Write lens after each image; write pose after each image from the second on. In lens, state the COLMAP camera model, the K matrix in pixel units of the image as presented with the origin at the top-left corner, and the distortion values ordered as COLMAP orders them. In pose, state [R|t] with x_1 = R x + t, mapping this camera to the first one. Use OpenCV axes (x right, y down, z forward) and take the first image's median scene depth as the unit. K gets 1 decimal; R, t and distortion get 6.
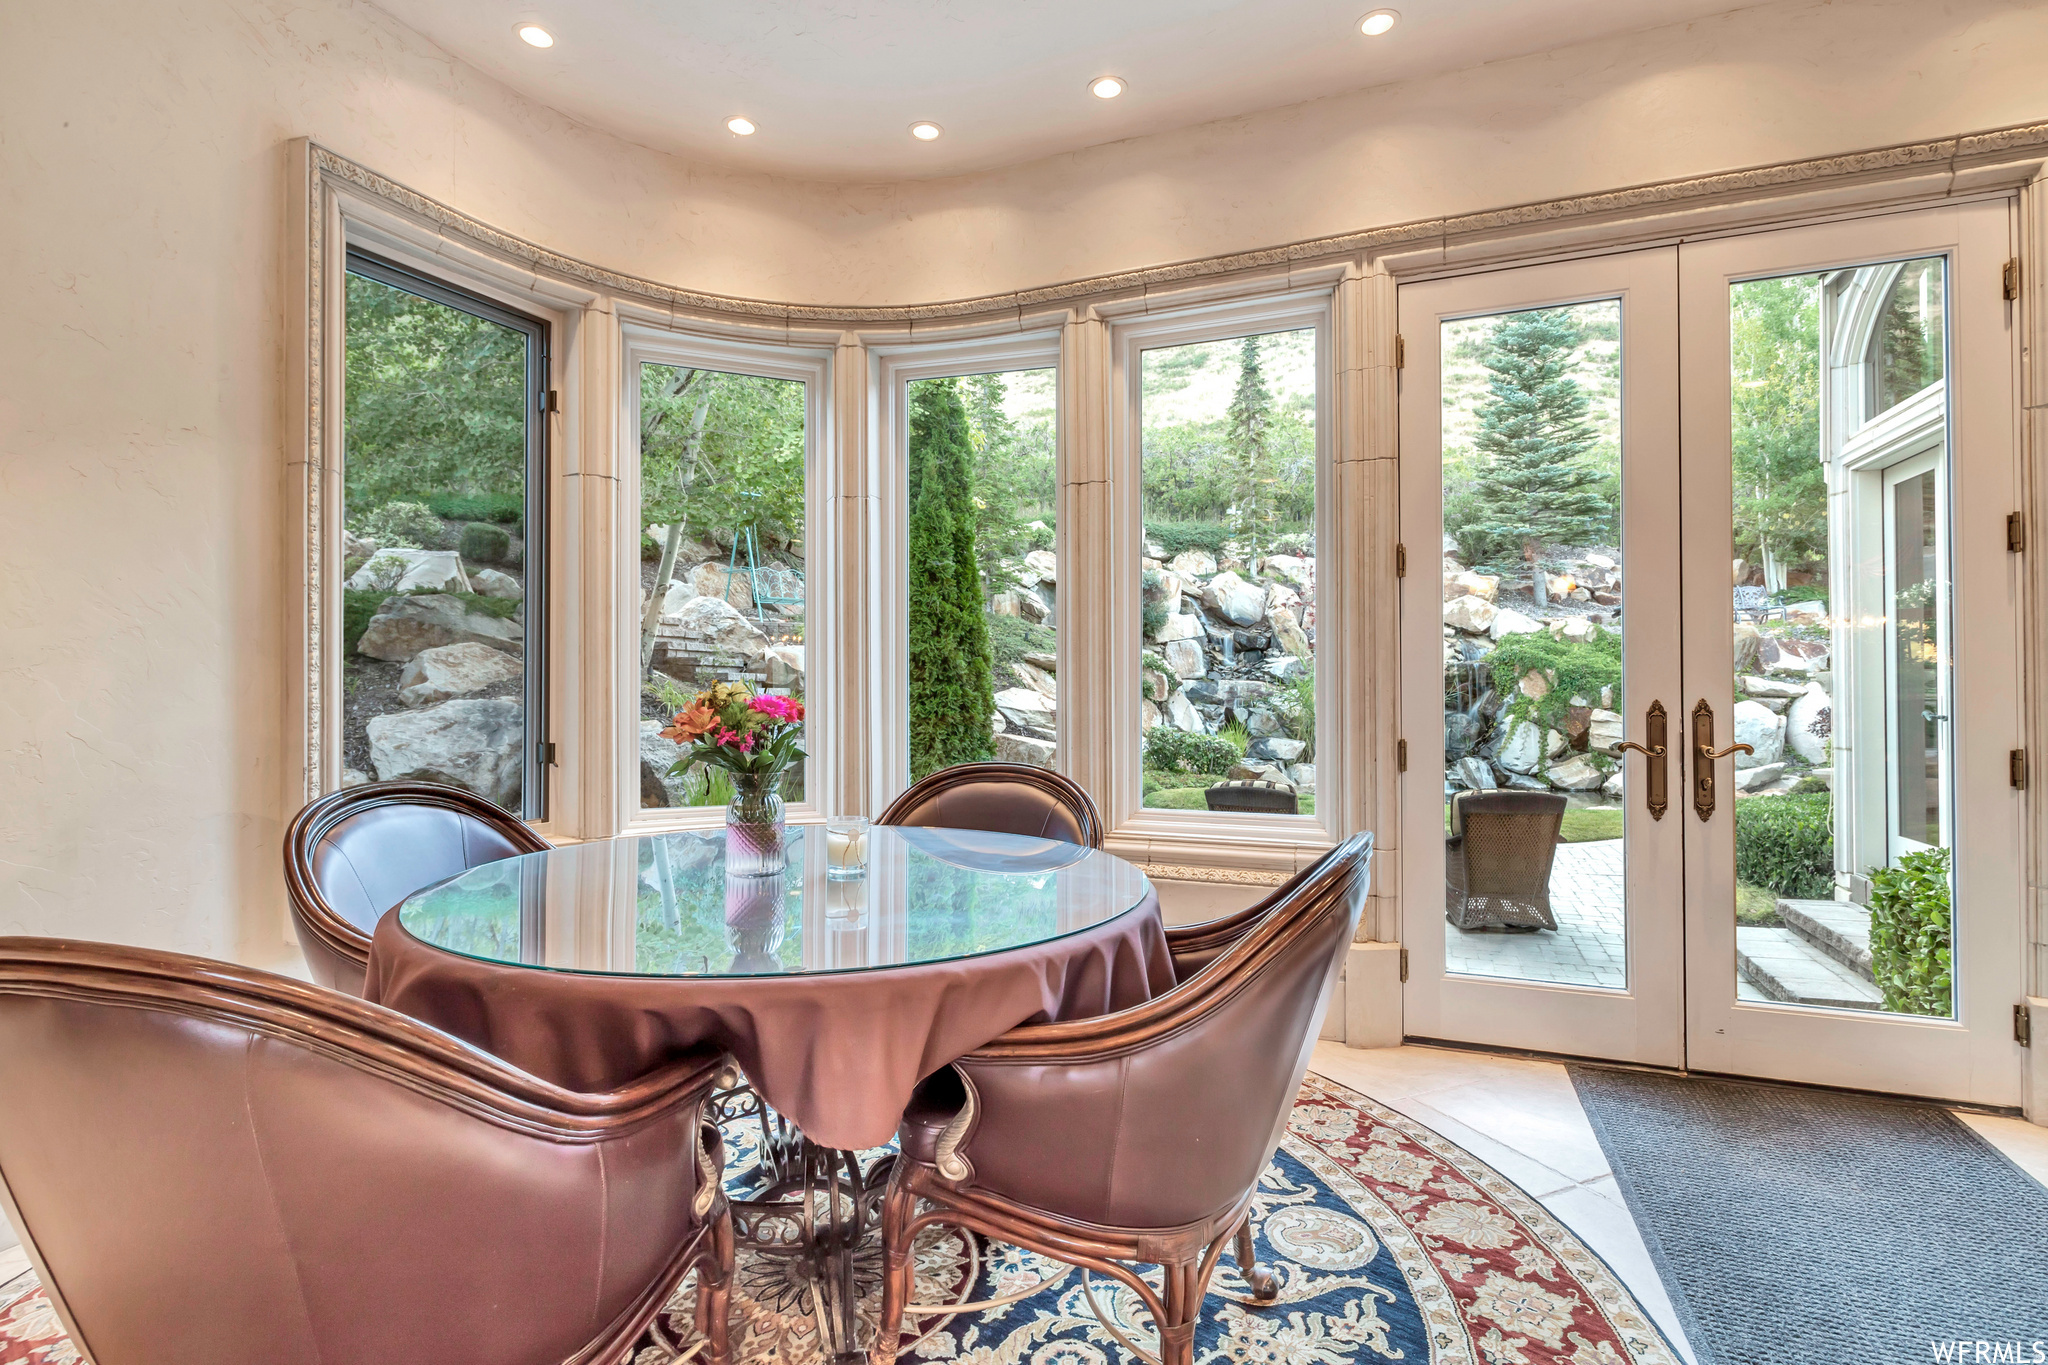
lens RADIAL K [[984.1, 0, 997.7], [0, 984.1, 682.7], [0, 0, 1]] dist [-0.007053, 0.004989]
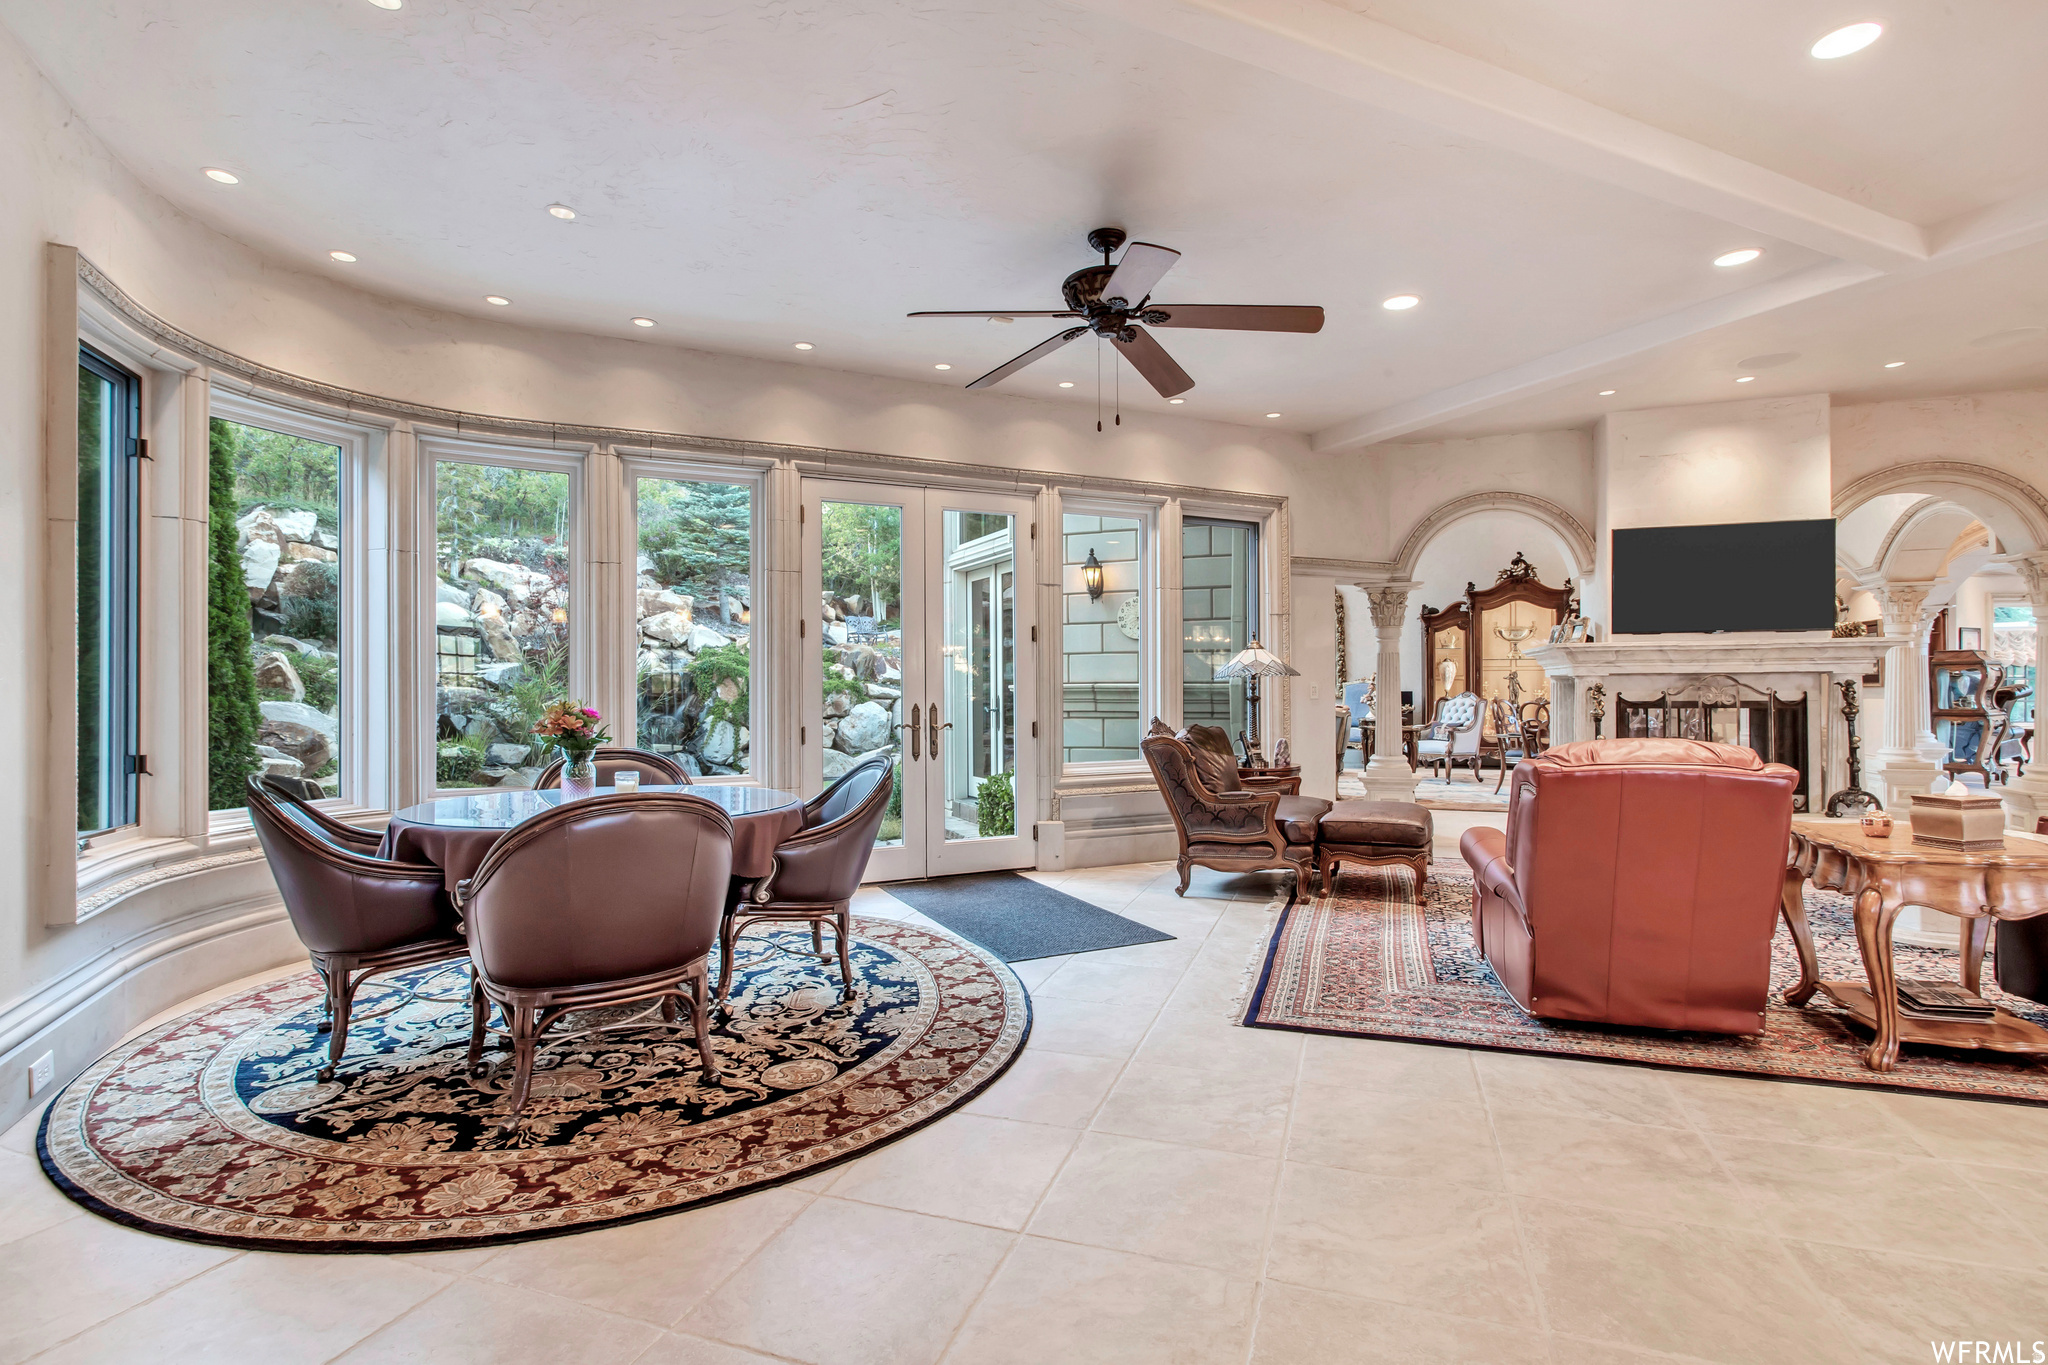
lens RADIAL K [[984.1, 0, 1017.9], [0, 984.1, 690.0], [0, 0, 1]] dist [-0.007053, 0.004989]
pose [[0.679765, -0.003942, 0.733420, -0.096173], [0.001804, 0.999992, 0.003703, -0.002422], [-0.733428, -0.001194, 0.679766, -0.078143]]
